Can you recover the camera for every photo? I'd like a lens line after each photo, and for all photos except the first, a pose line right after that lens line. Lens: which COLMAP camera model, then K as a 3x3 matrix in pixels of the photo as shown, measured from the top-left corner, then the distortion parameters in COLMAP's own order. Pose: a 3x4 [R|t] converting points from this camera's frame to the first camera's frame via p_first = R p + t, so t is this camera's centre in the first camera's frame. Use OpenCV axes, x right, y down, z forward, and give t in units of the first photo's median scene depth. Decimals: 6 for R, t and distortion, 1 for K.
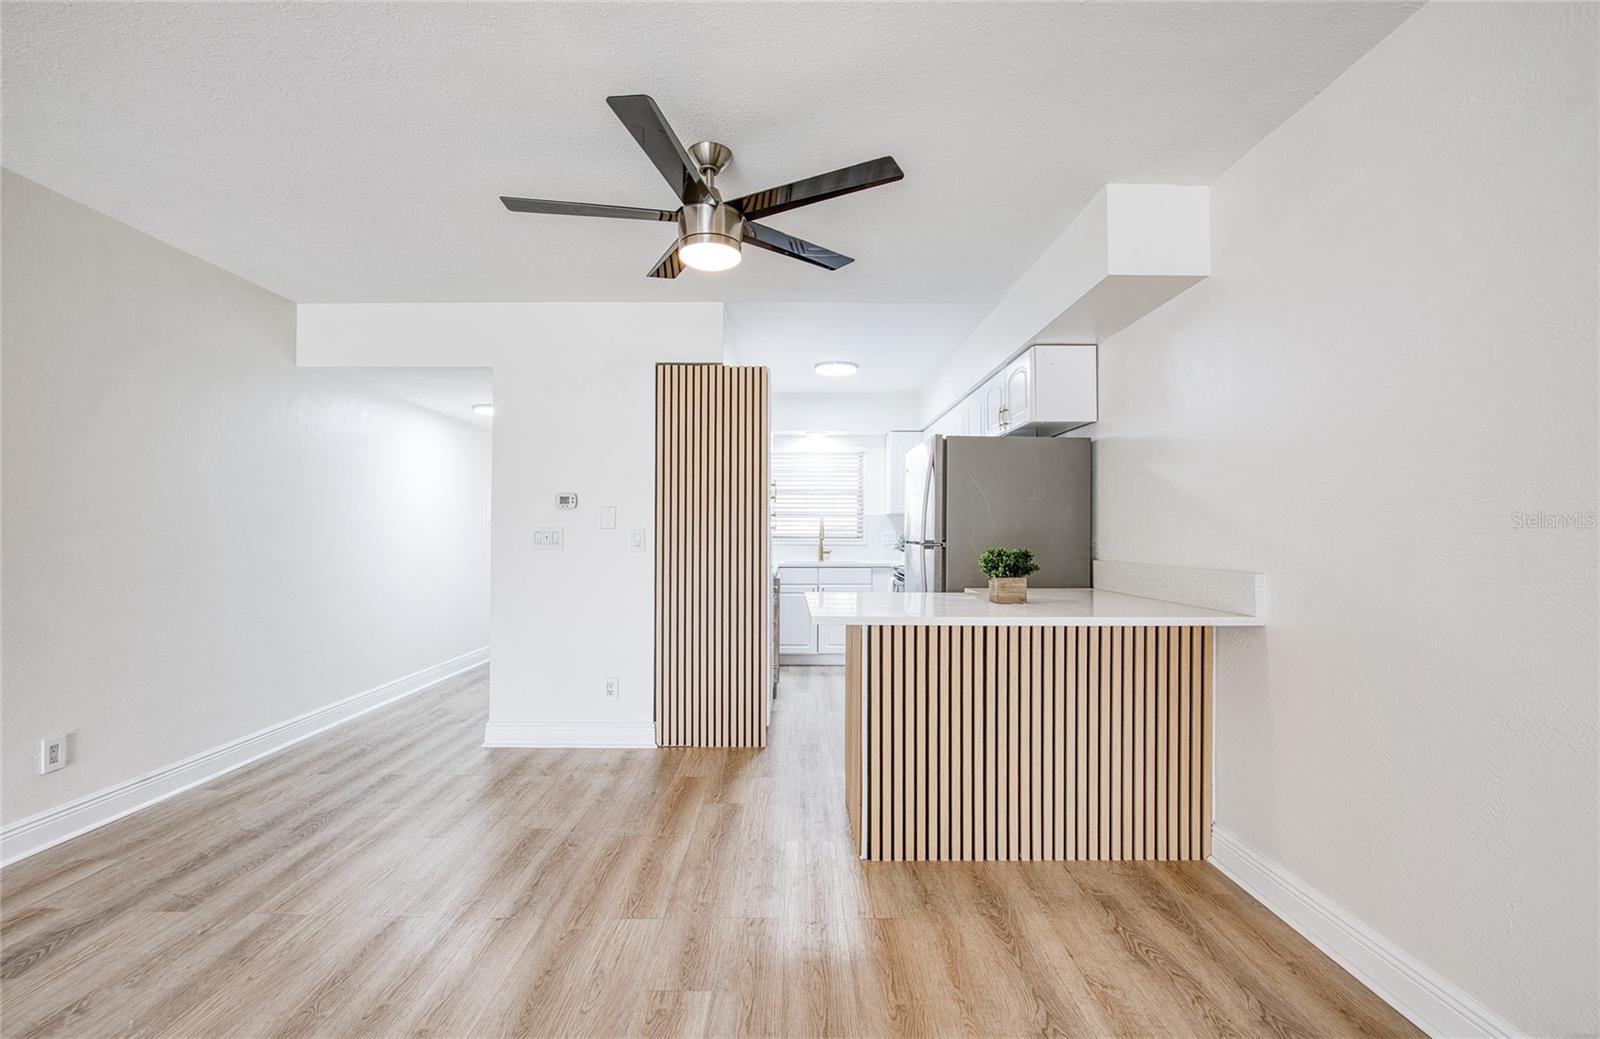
lens RADIAL K [[701.7, 0, 793.6], [0, 701.7, 525.1], [0, 0, 1]] dist [-0.015927, -0.000919]
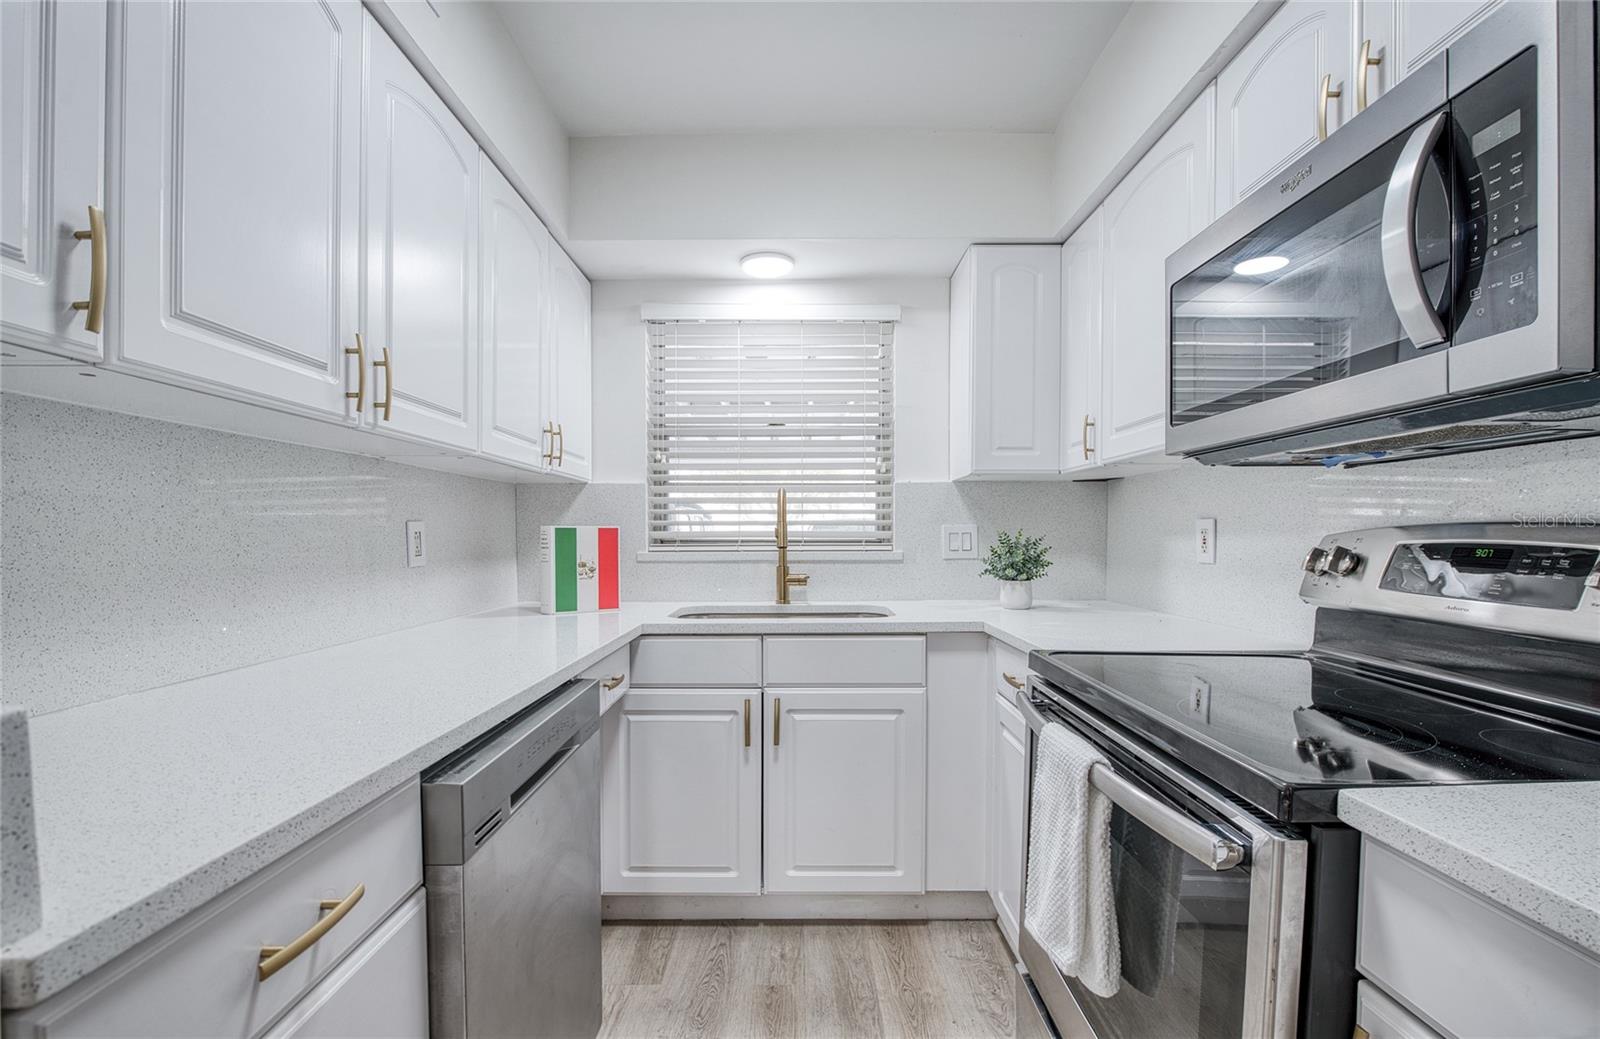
lens RADIAL K [[723.7, 0, 800.6], [0, 723.7, 547.4], [0, 0, 1]] dist [-0.000338, -0.005045]
pose [[0.999940, -0.005060, 0.009725, 0.087893], [0.004793, 0.999618, 0.027206, 0.019612], [-0.009859, -0.027158, 0.999583, 1.186797]]
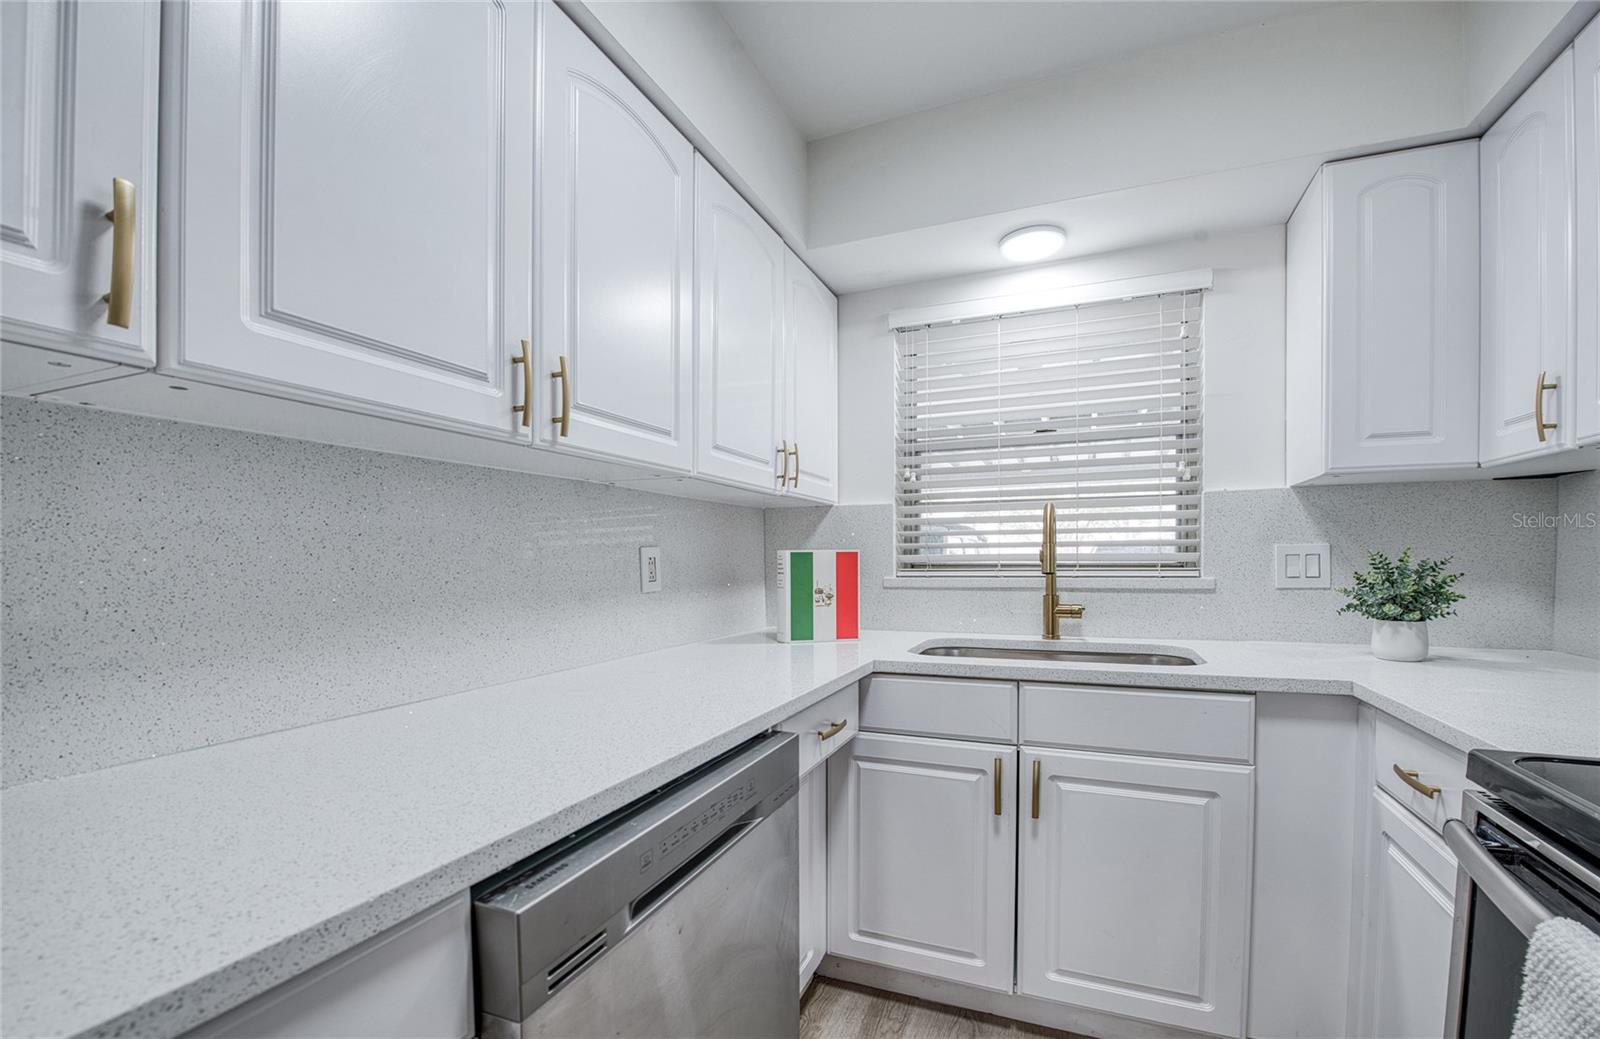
lens RADIAL K [[675.6, 0, 780.3], [0, 675.6, 573.7], [0, 0, 1]] dist [-0.020222, -0.000025]
pose [[0.914939, -0.000611, -0.403592, 0.098100], [0.013606, 0.999477, 0.029333, 0.019963], [0.403363, -0.032329, 0.914469, 1.302747]]
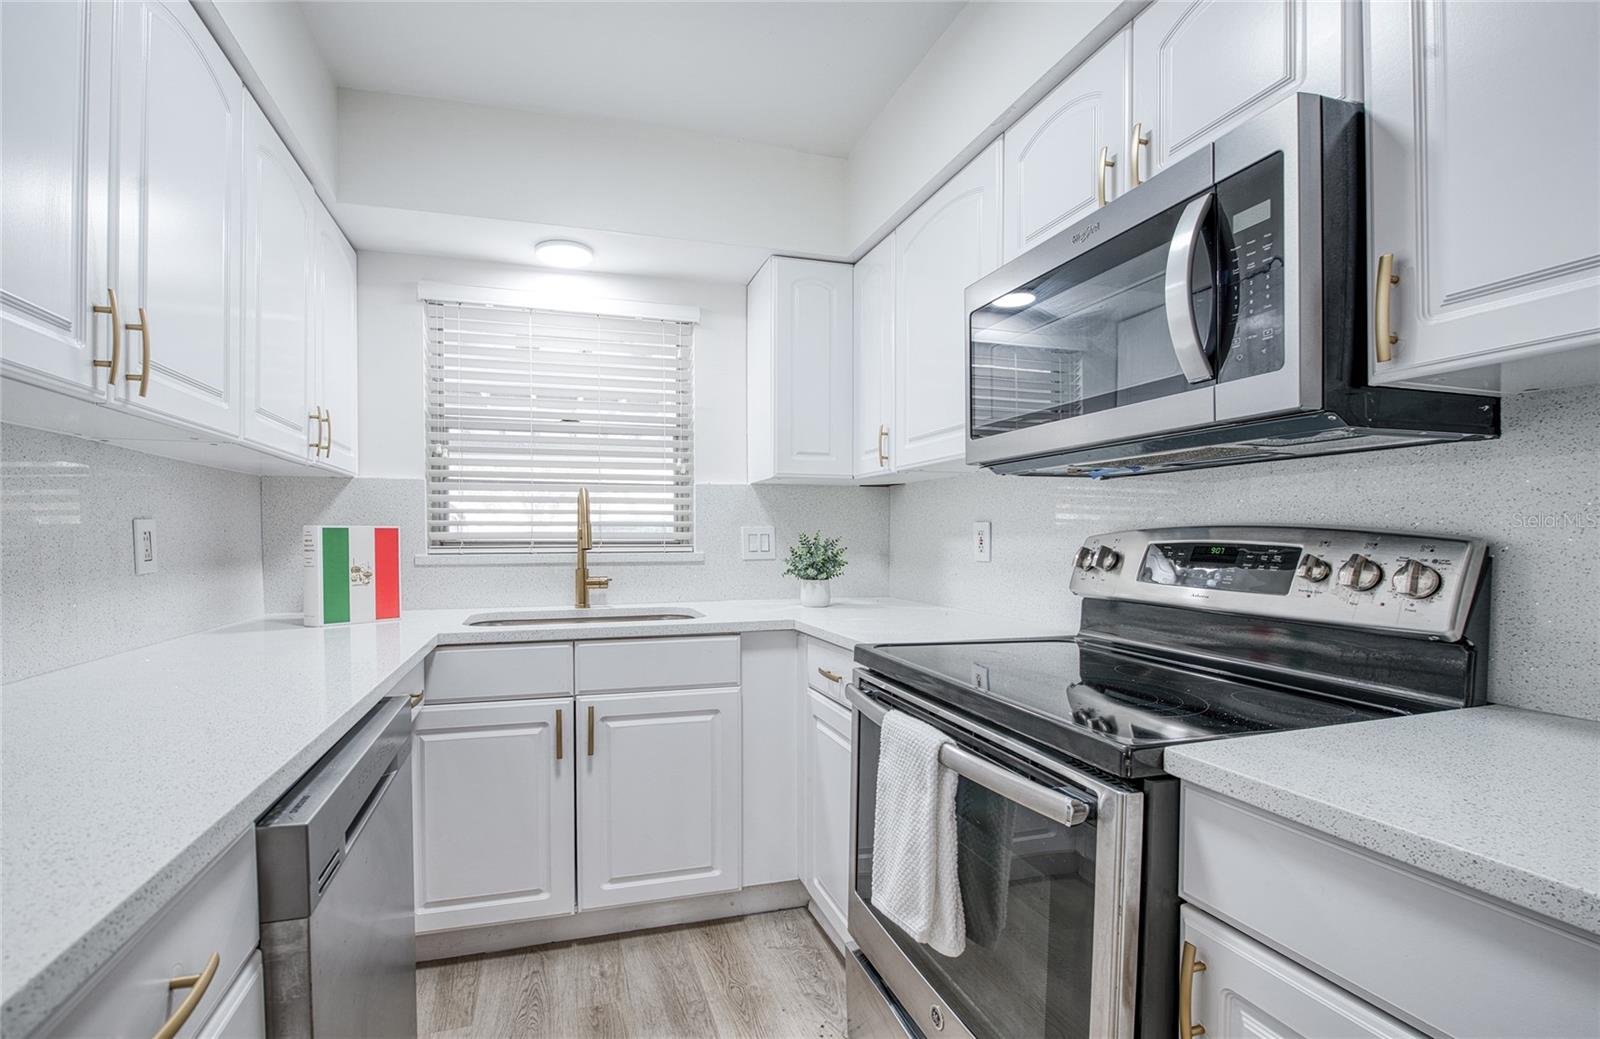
lens RADIAL K [[730.8, 0, 760.8], [0, 730.8, 544.4], [0, 0, 1]] dist [-0.002411, -0.000979]
pose [[0.958588, -0.007266, 0.284705, 0.039492], [0.001167, 0.999766, 0.021585, 0.019803], [-0.284795, -0.020359, 0.958372, 1.190161]]
